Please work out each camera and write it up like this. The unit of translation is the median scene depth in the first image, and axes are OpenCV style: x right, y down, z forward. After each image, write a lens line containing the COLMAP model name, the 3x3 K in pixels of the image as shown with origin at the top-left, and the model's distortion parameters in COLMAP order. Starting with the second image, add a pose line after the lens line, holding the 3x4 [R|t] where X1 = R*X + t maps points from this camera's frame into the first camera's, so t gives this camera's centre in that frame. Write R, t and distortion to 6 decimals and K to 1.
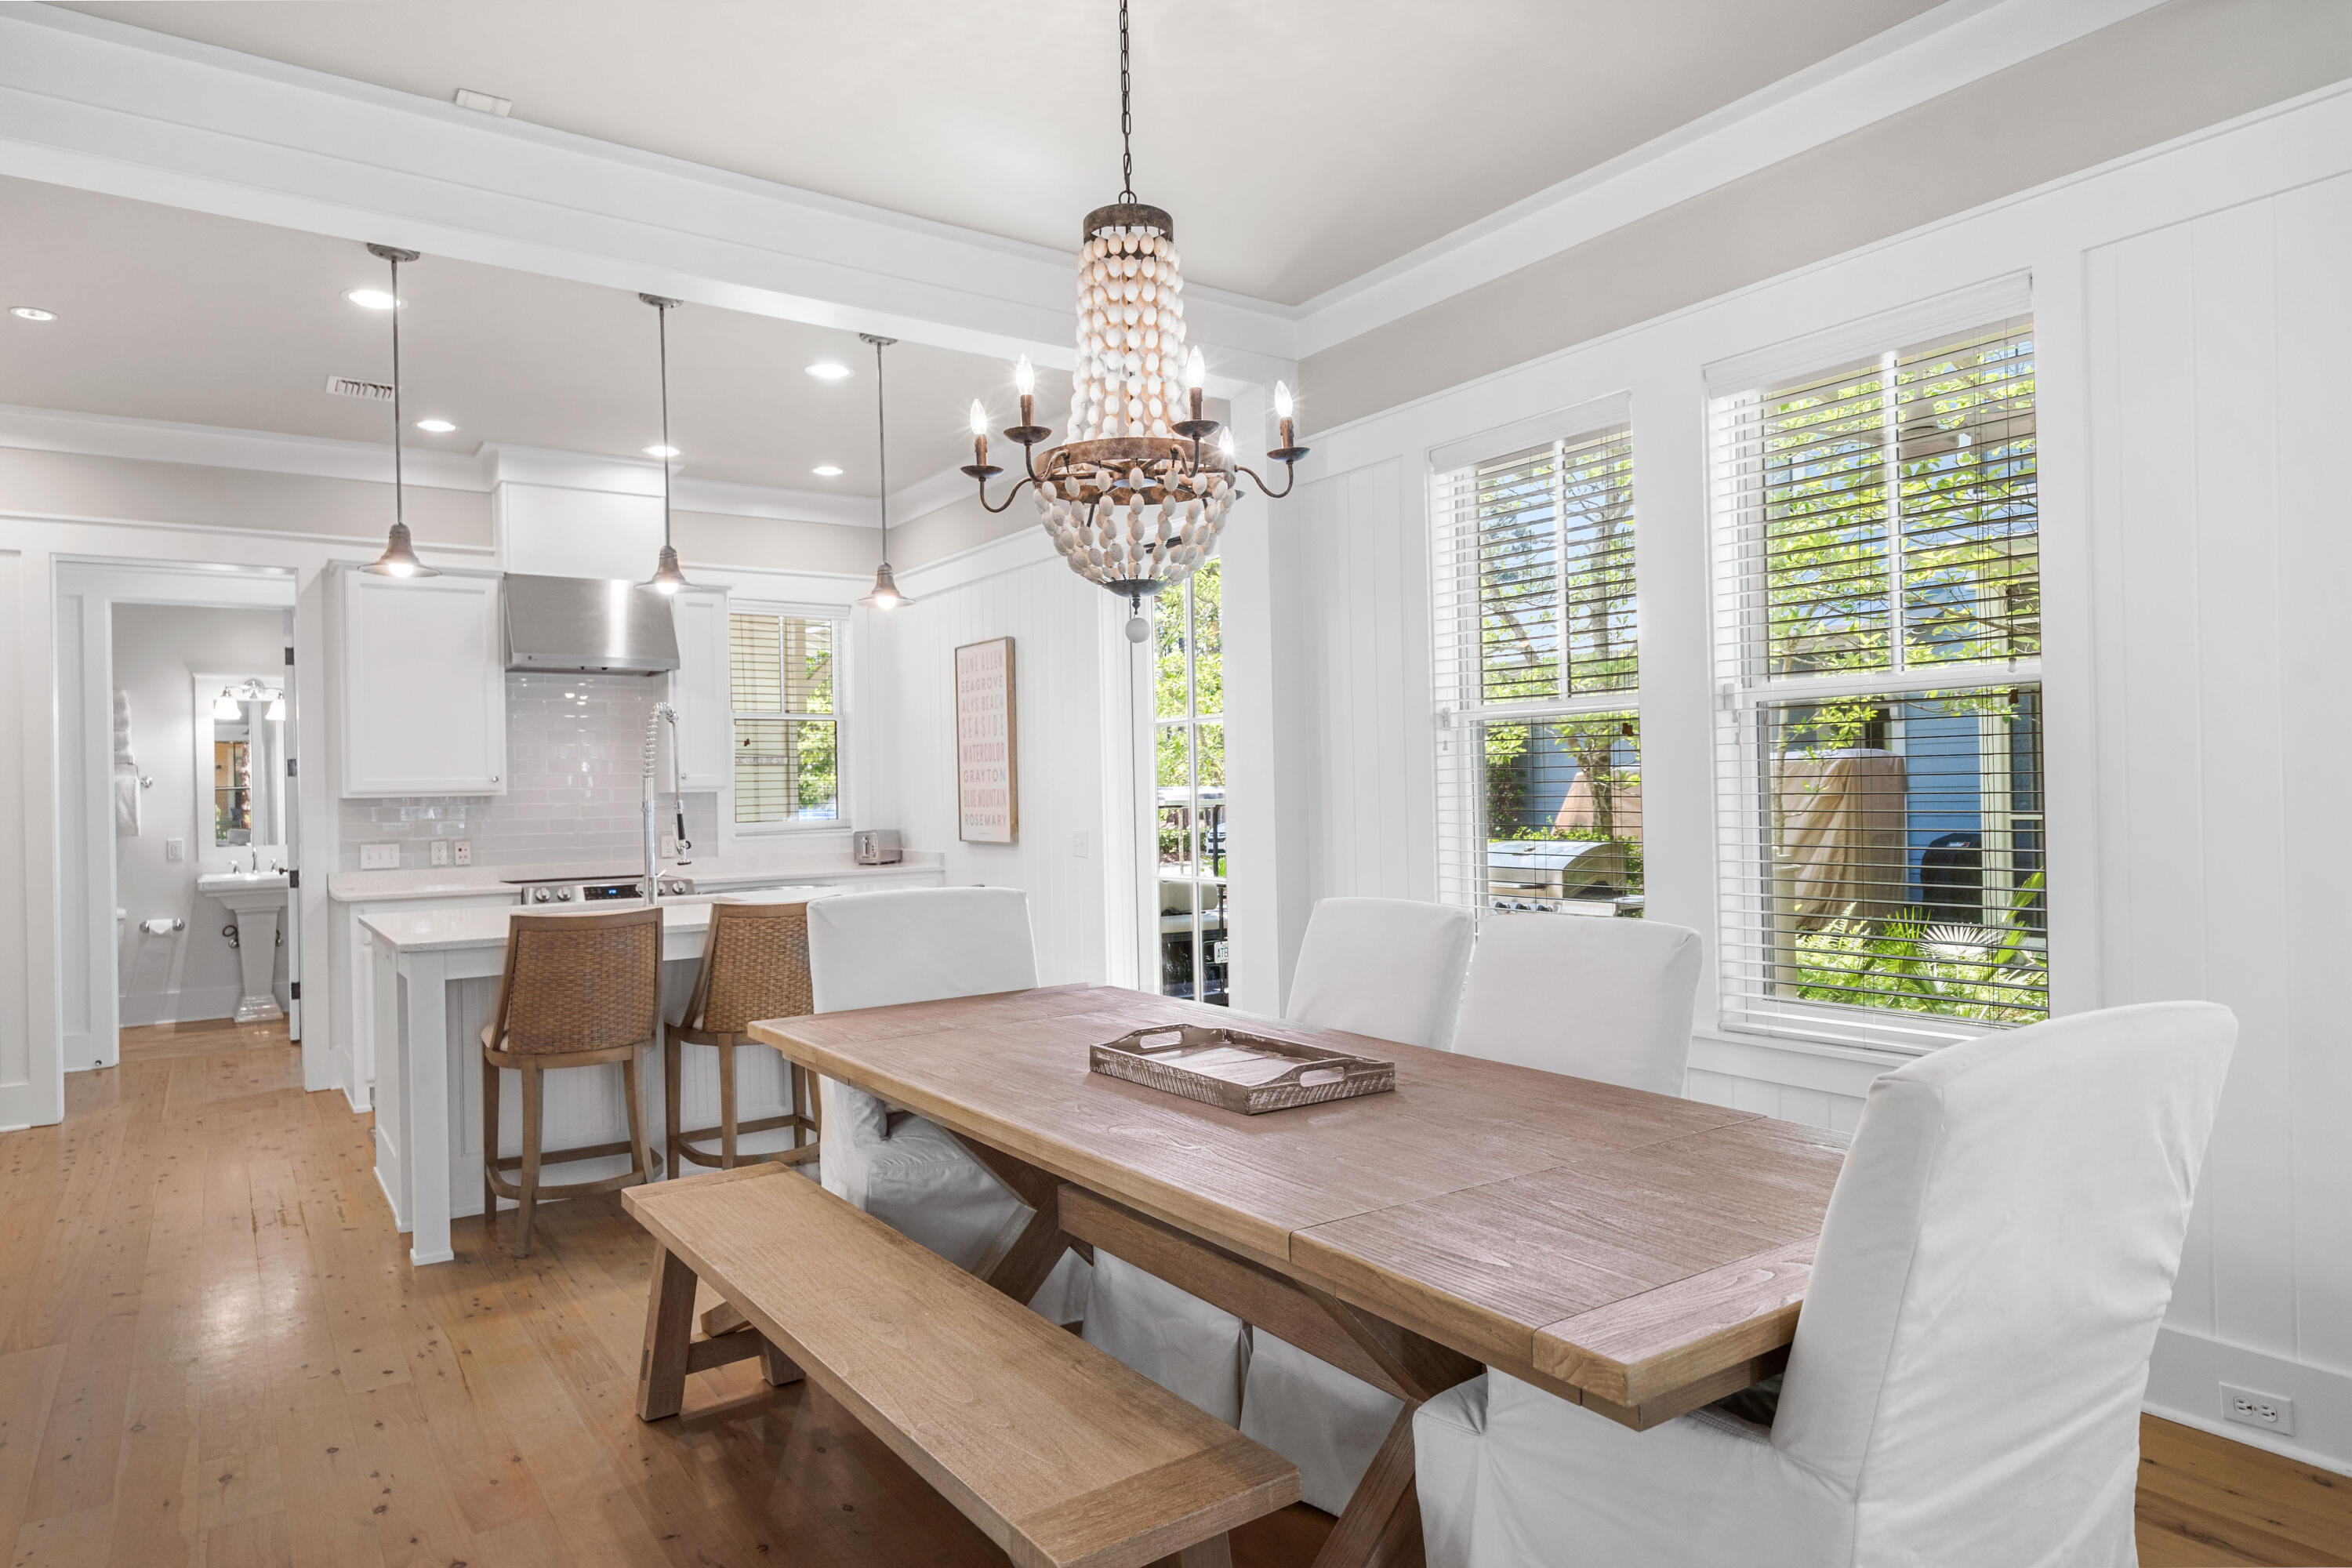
lens RADIAL K [[1383.0, 0, 1172.3], [0, 1383.0, 785.0], [0, 0, 1]] dist [-0.000609, 0.000819]
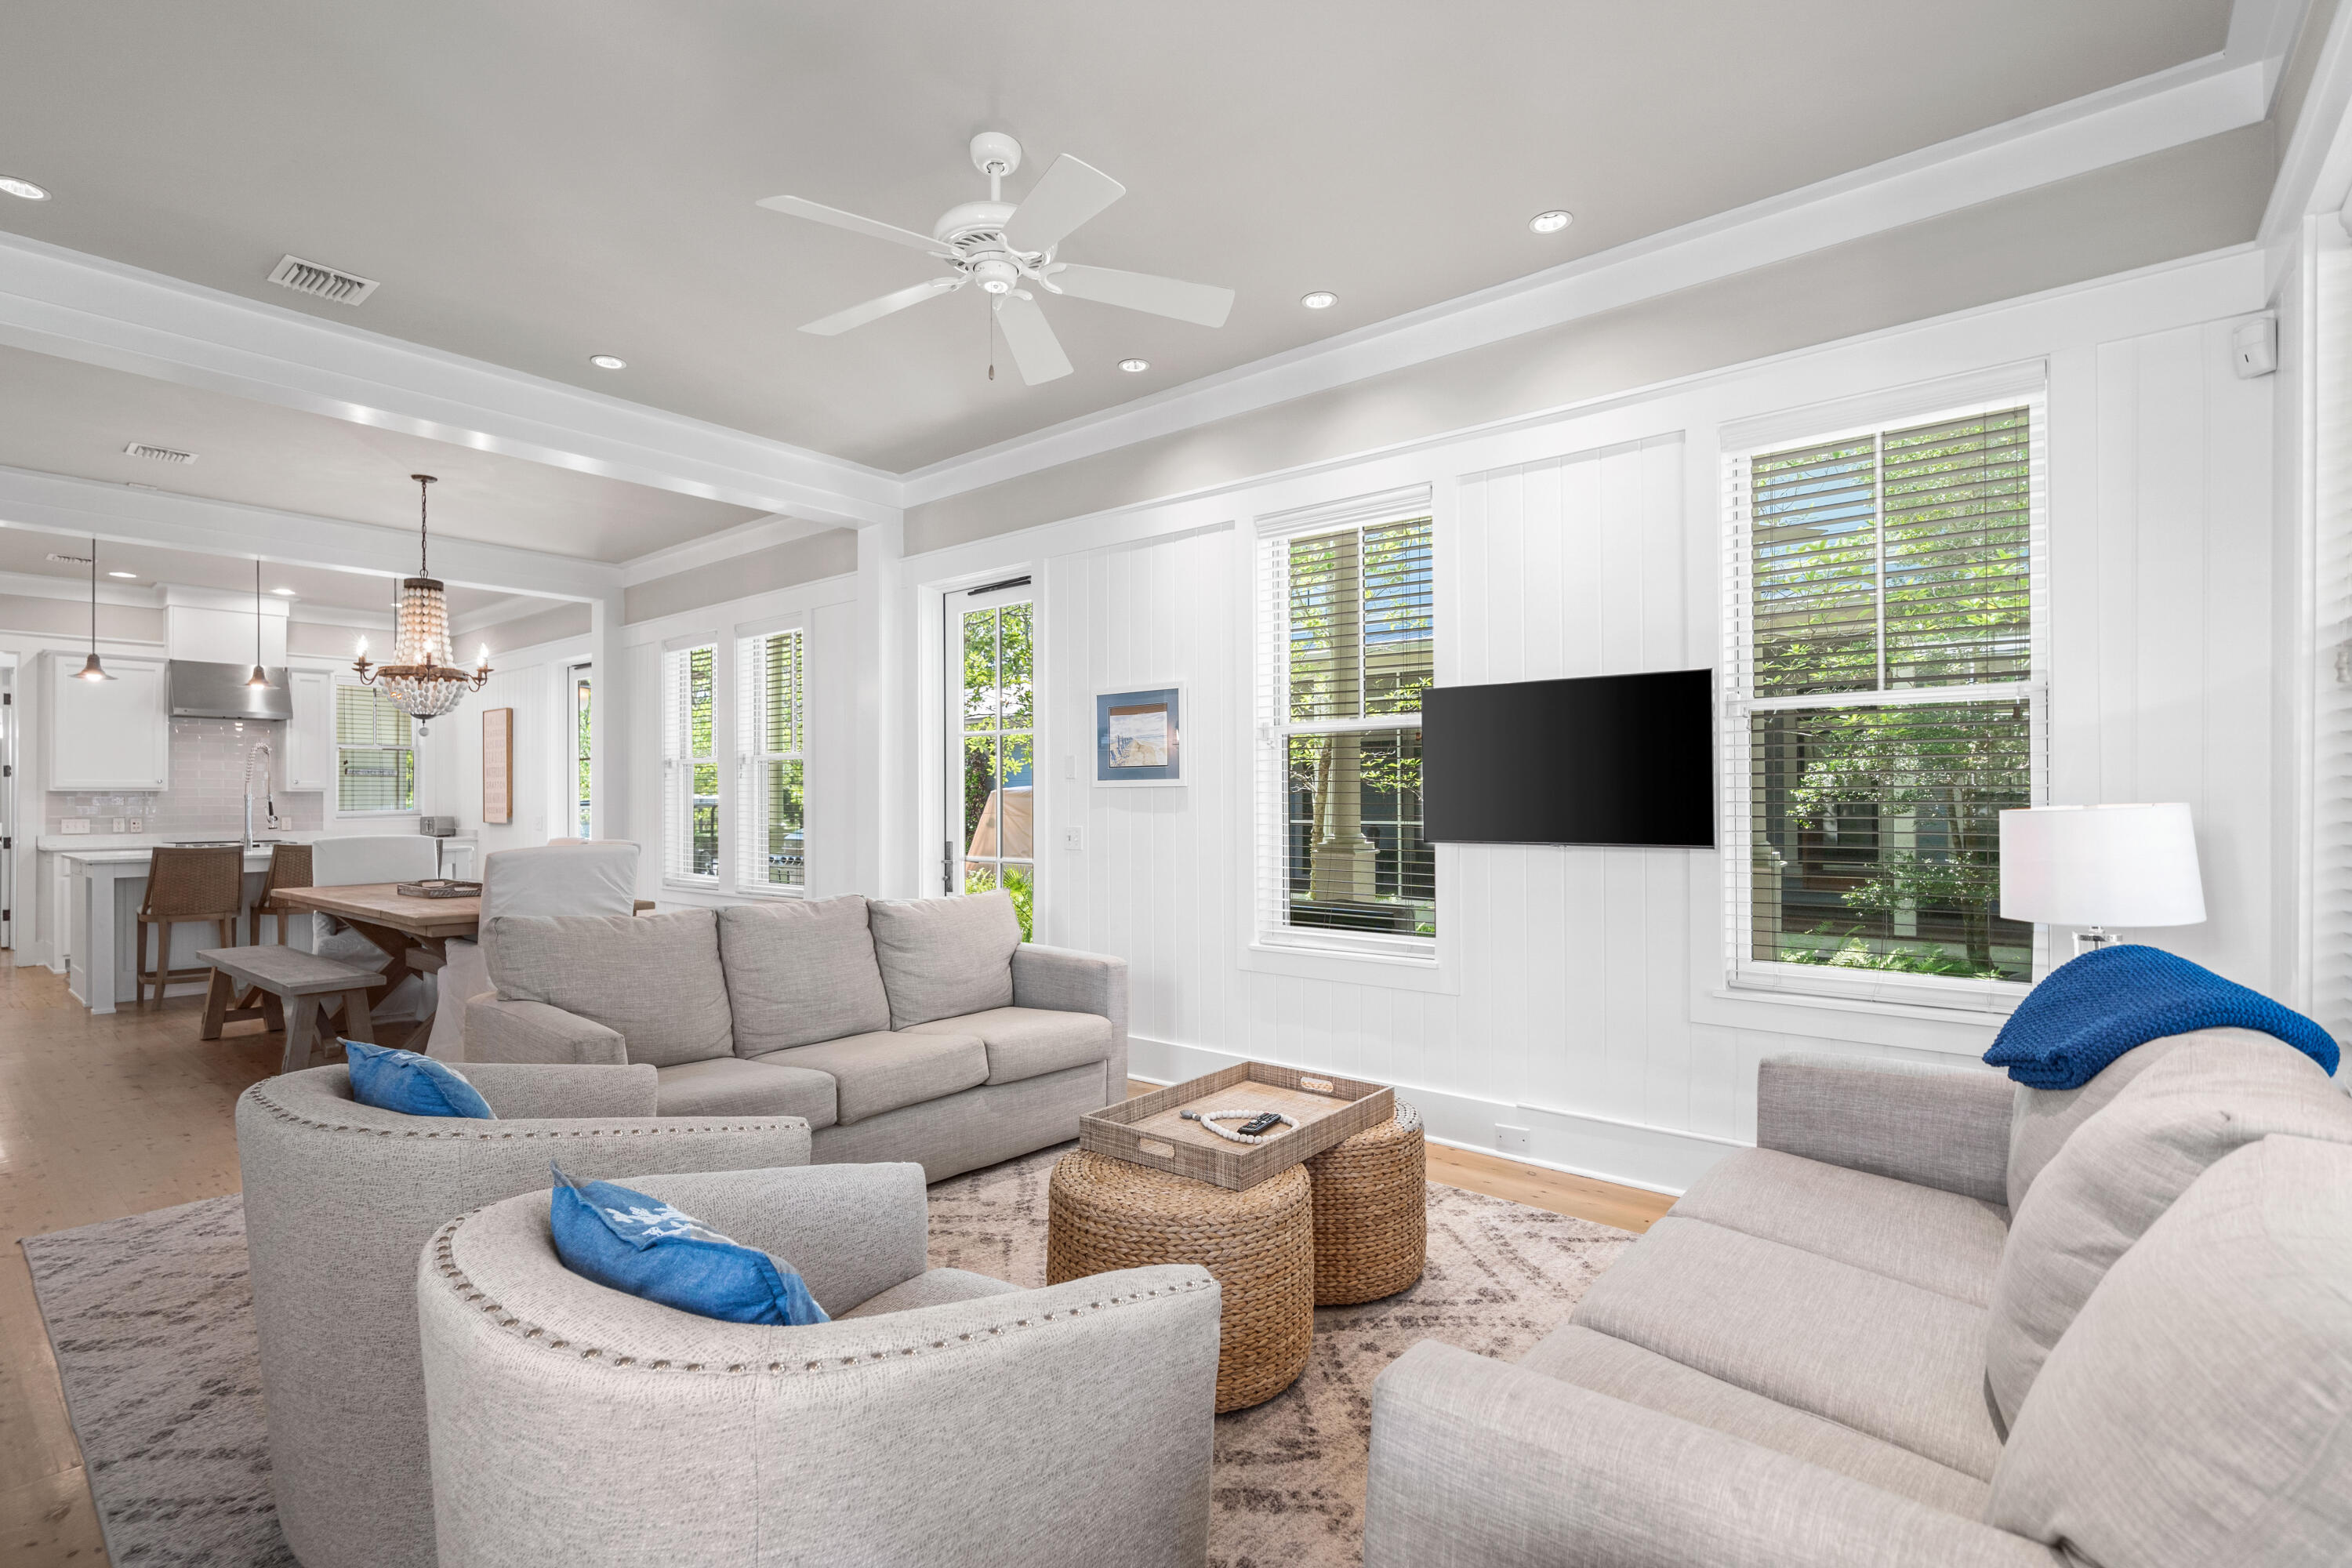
lens RADIAL K [[1095.0, 0, 1161.3], [0, 1095.0, 789.7], [0, 0, 1]] dist [-0.001050, 0.001224]
pose [[0.965480, 0.018451, 0.259823, 0.349052], [-0.016591, 0.999819, -0.009350, -0.001998], [-0.259949, 0.004716, 0.965611, -0.619062]]
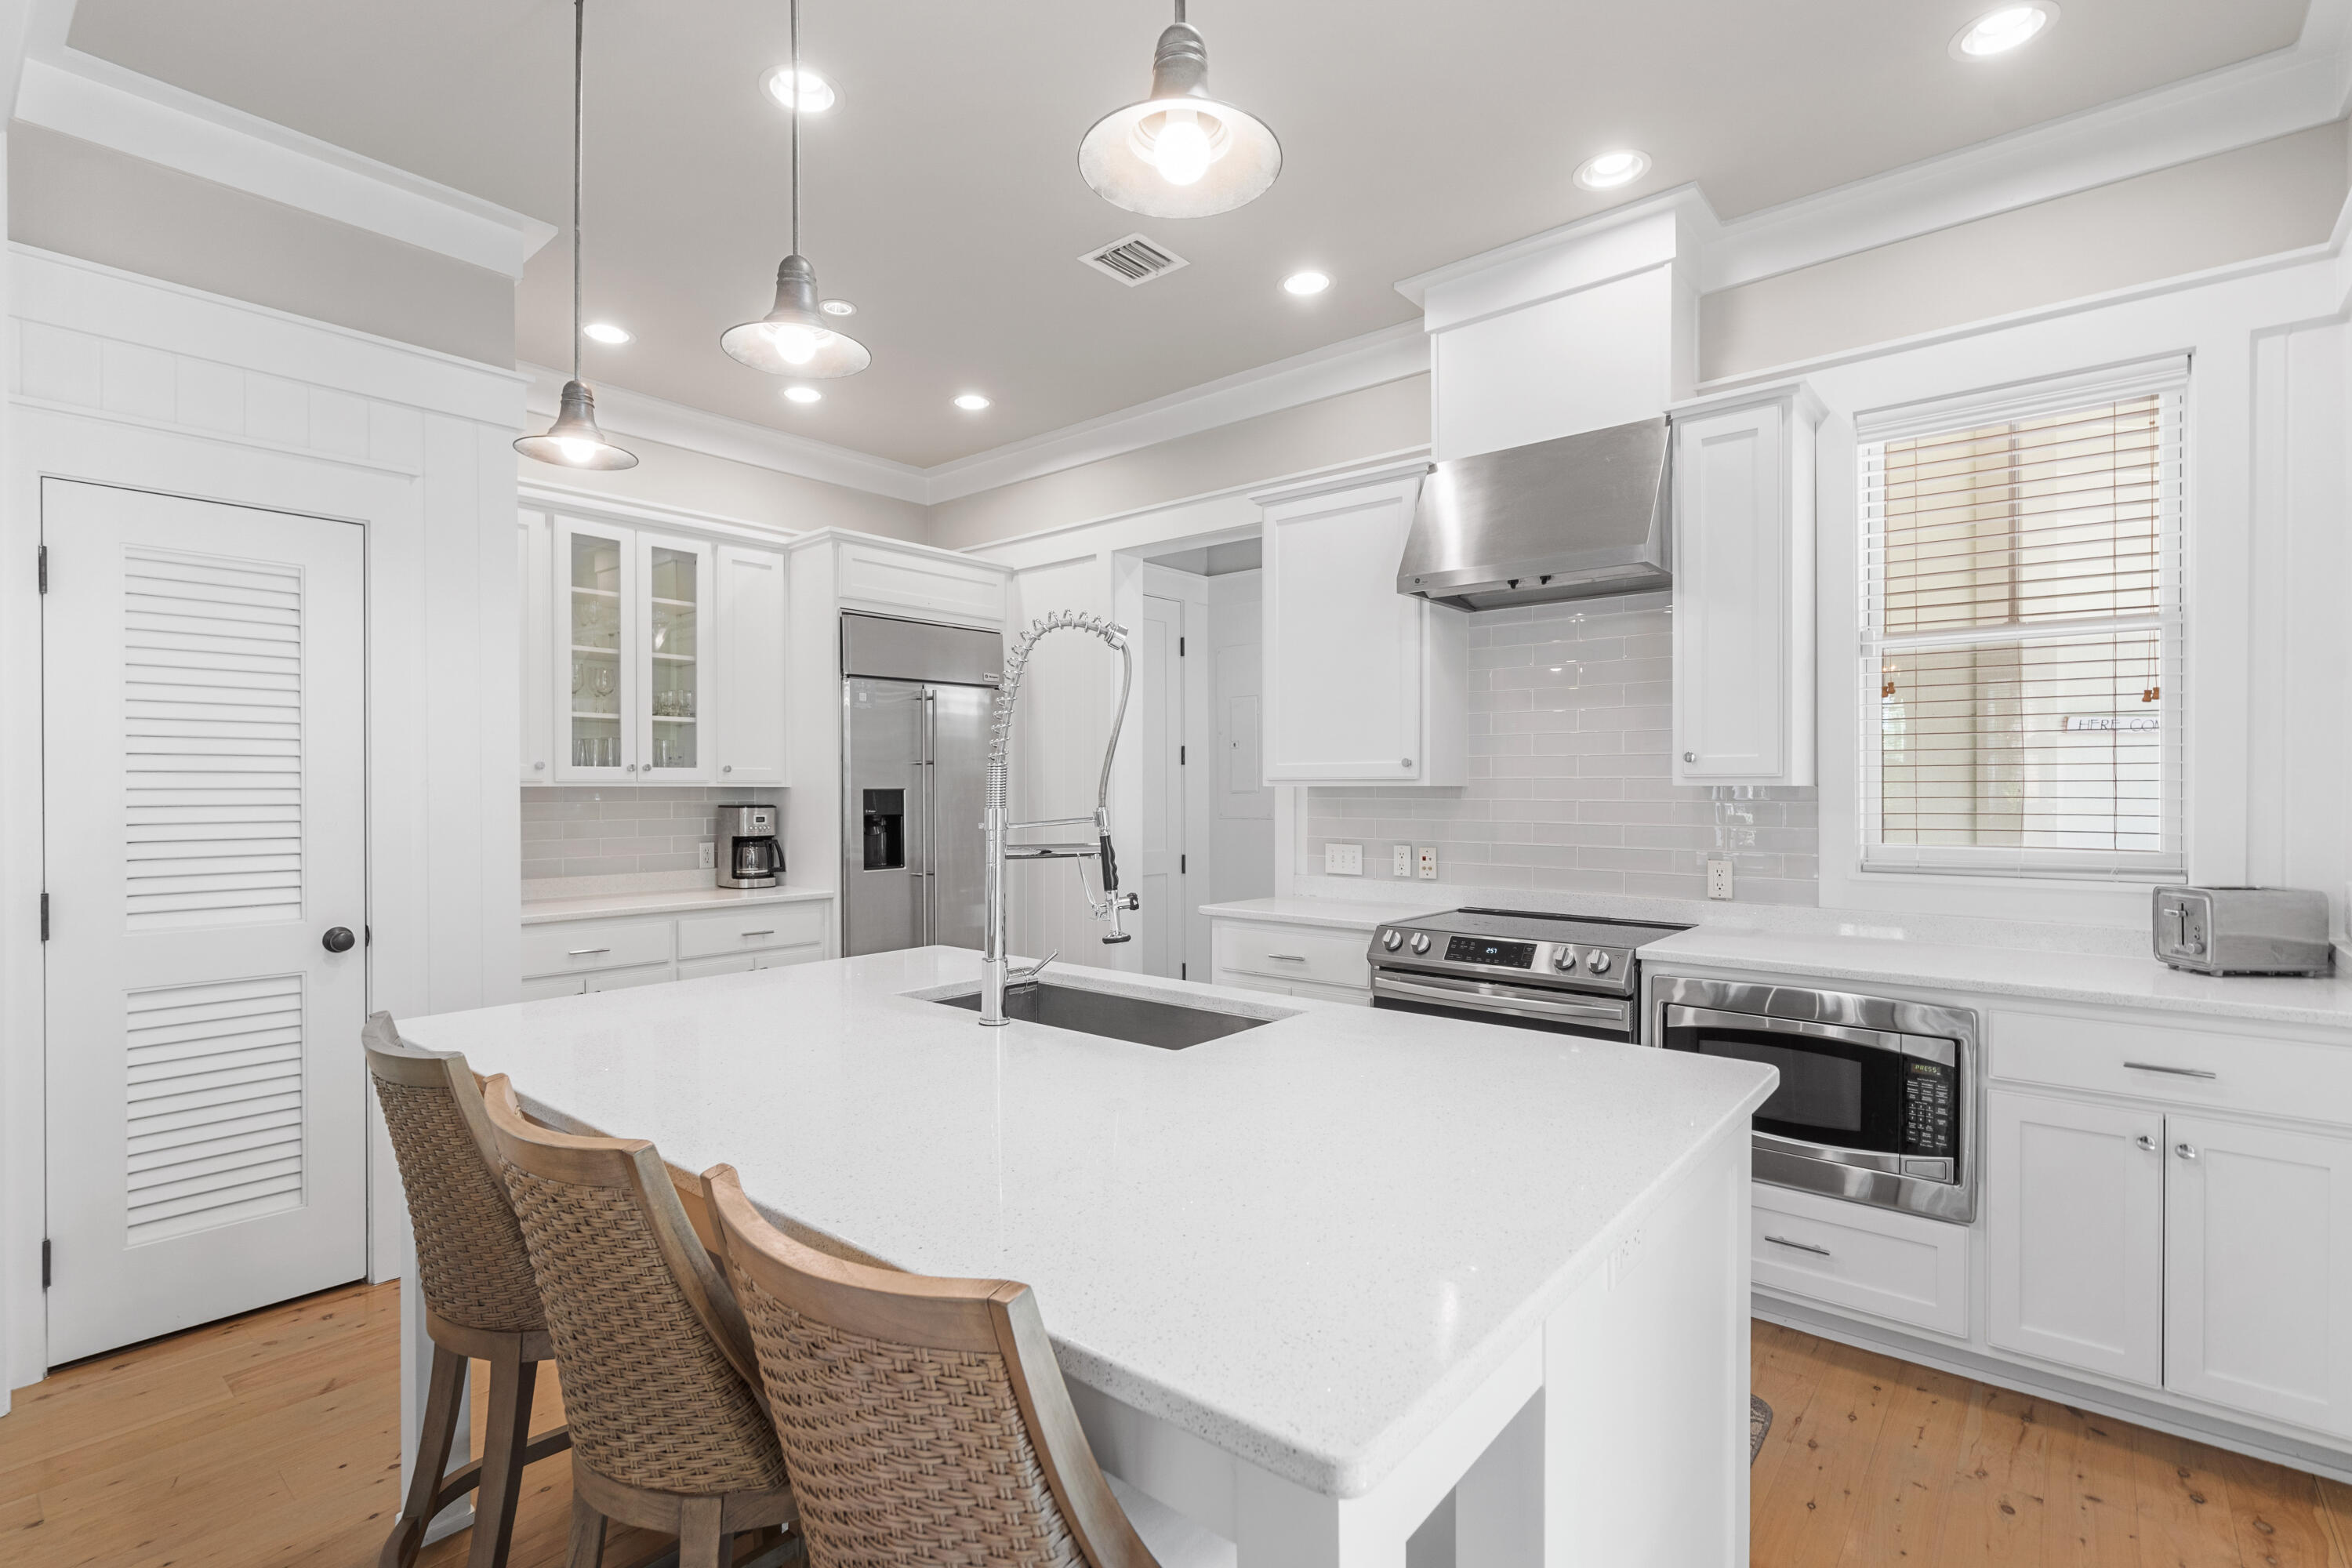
lens RADIAL K [[1095.0, 0, 1173.6], [0, 1095.0, 783.0], [0, 0, 1]] dist [-0.001050, 0.001224]
pose [[0.258043, 0.016983, -0.965984, 0.016910], [0.001417, 0.999838, 0.017957, -0.004250], [0.966132, -0.006002, 0.257977, 0.747569]]
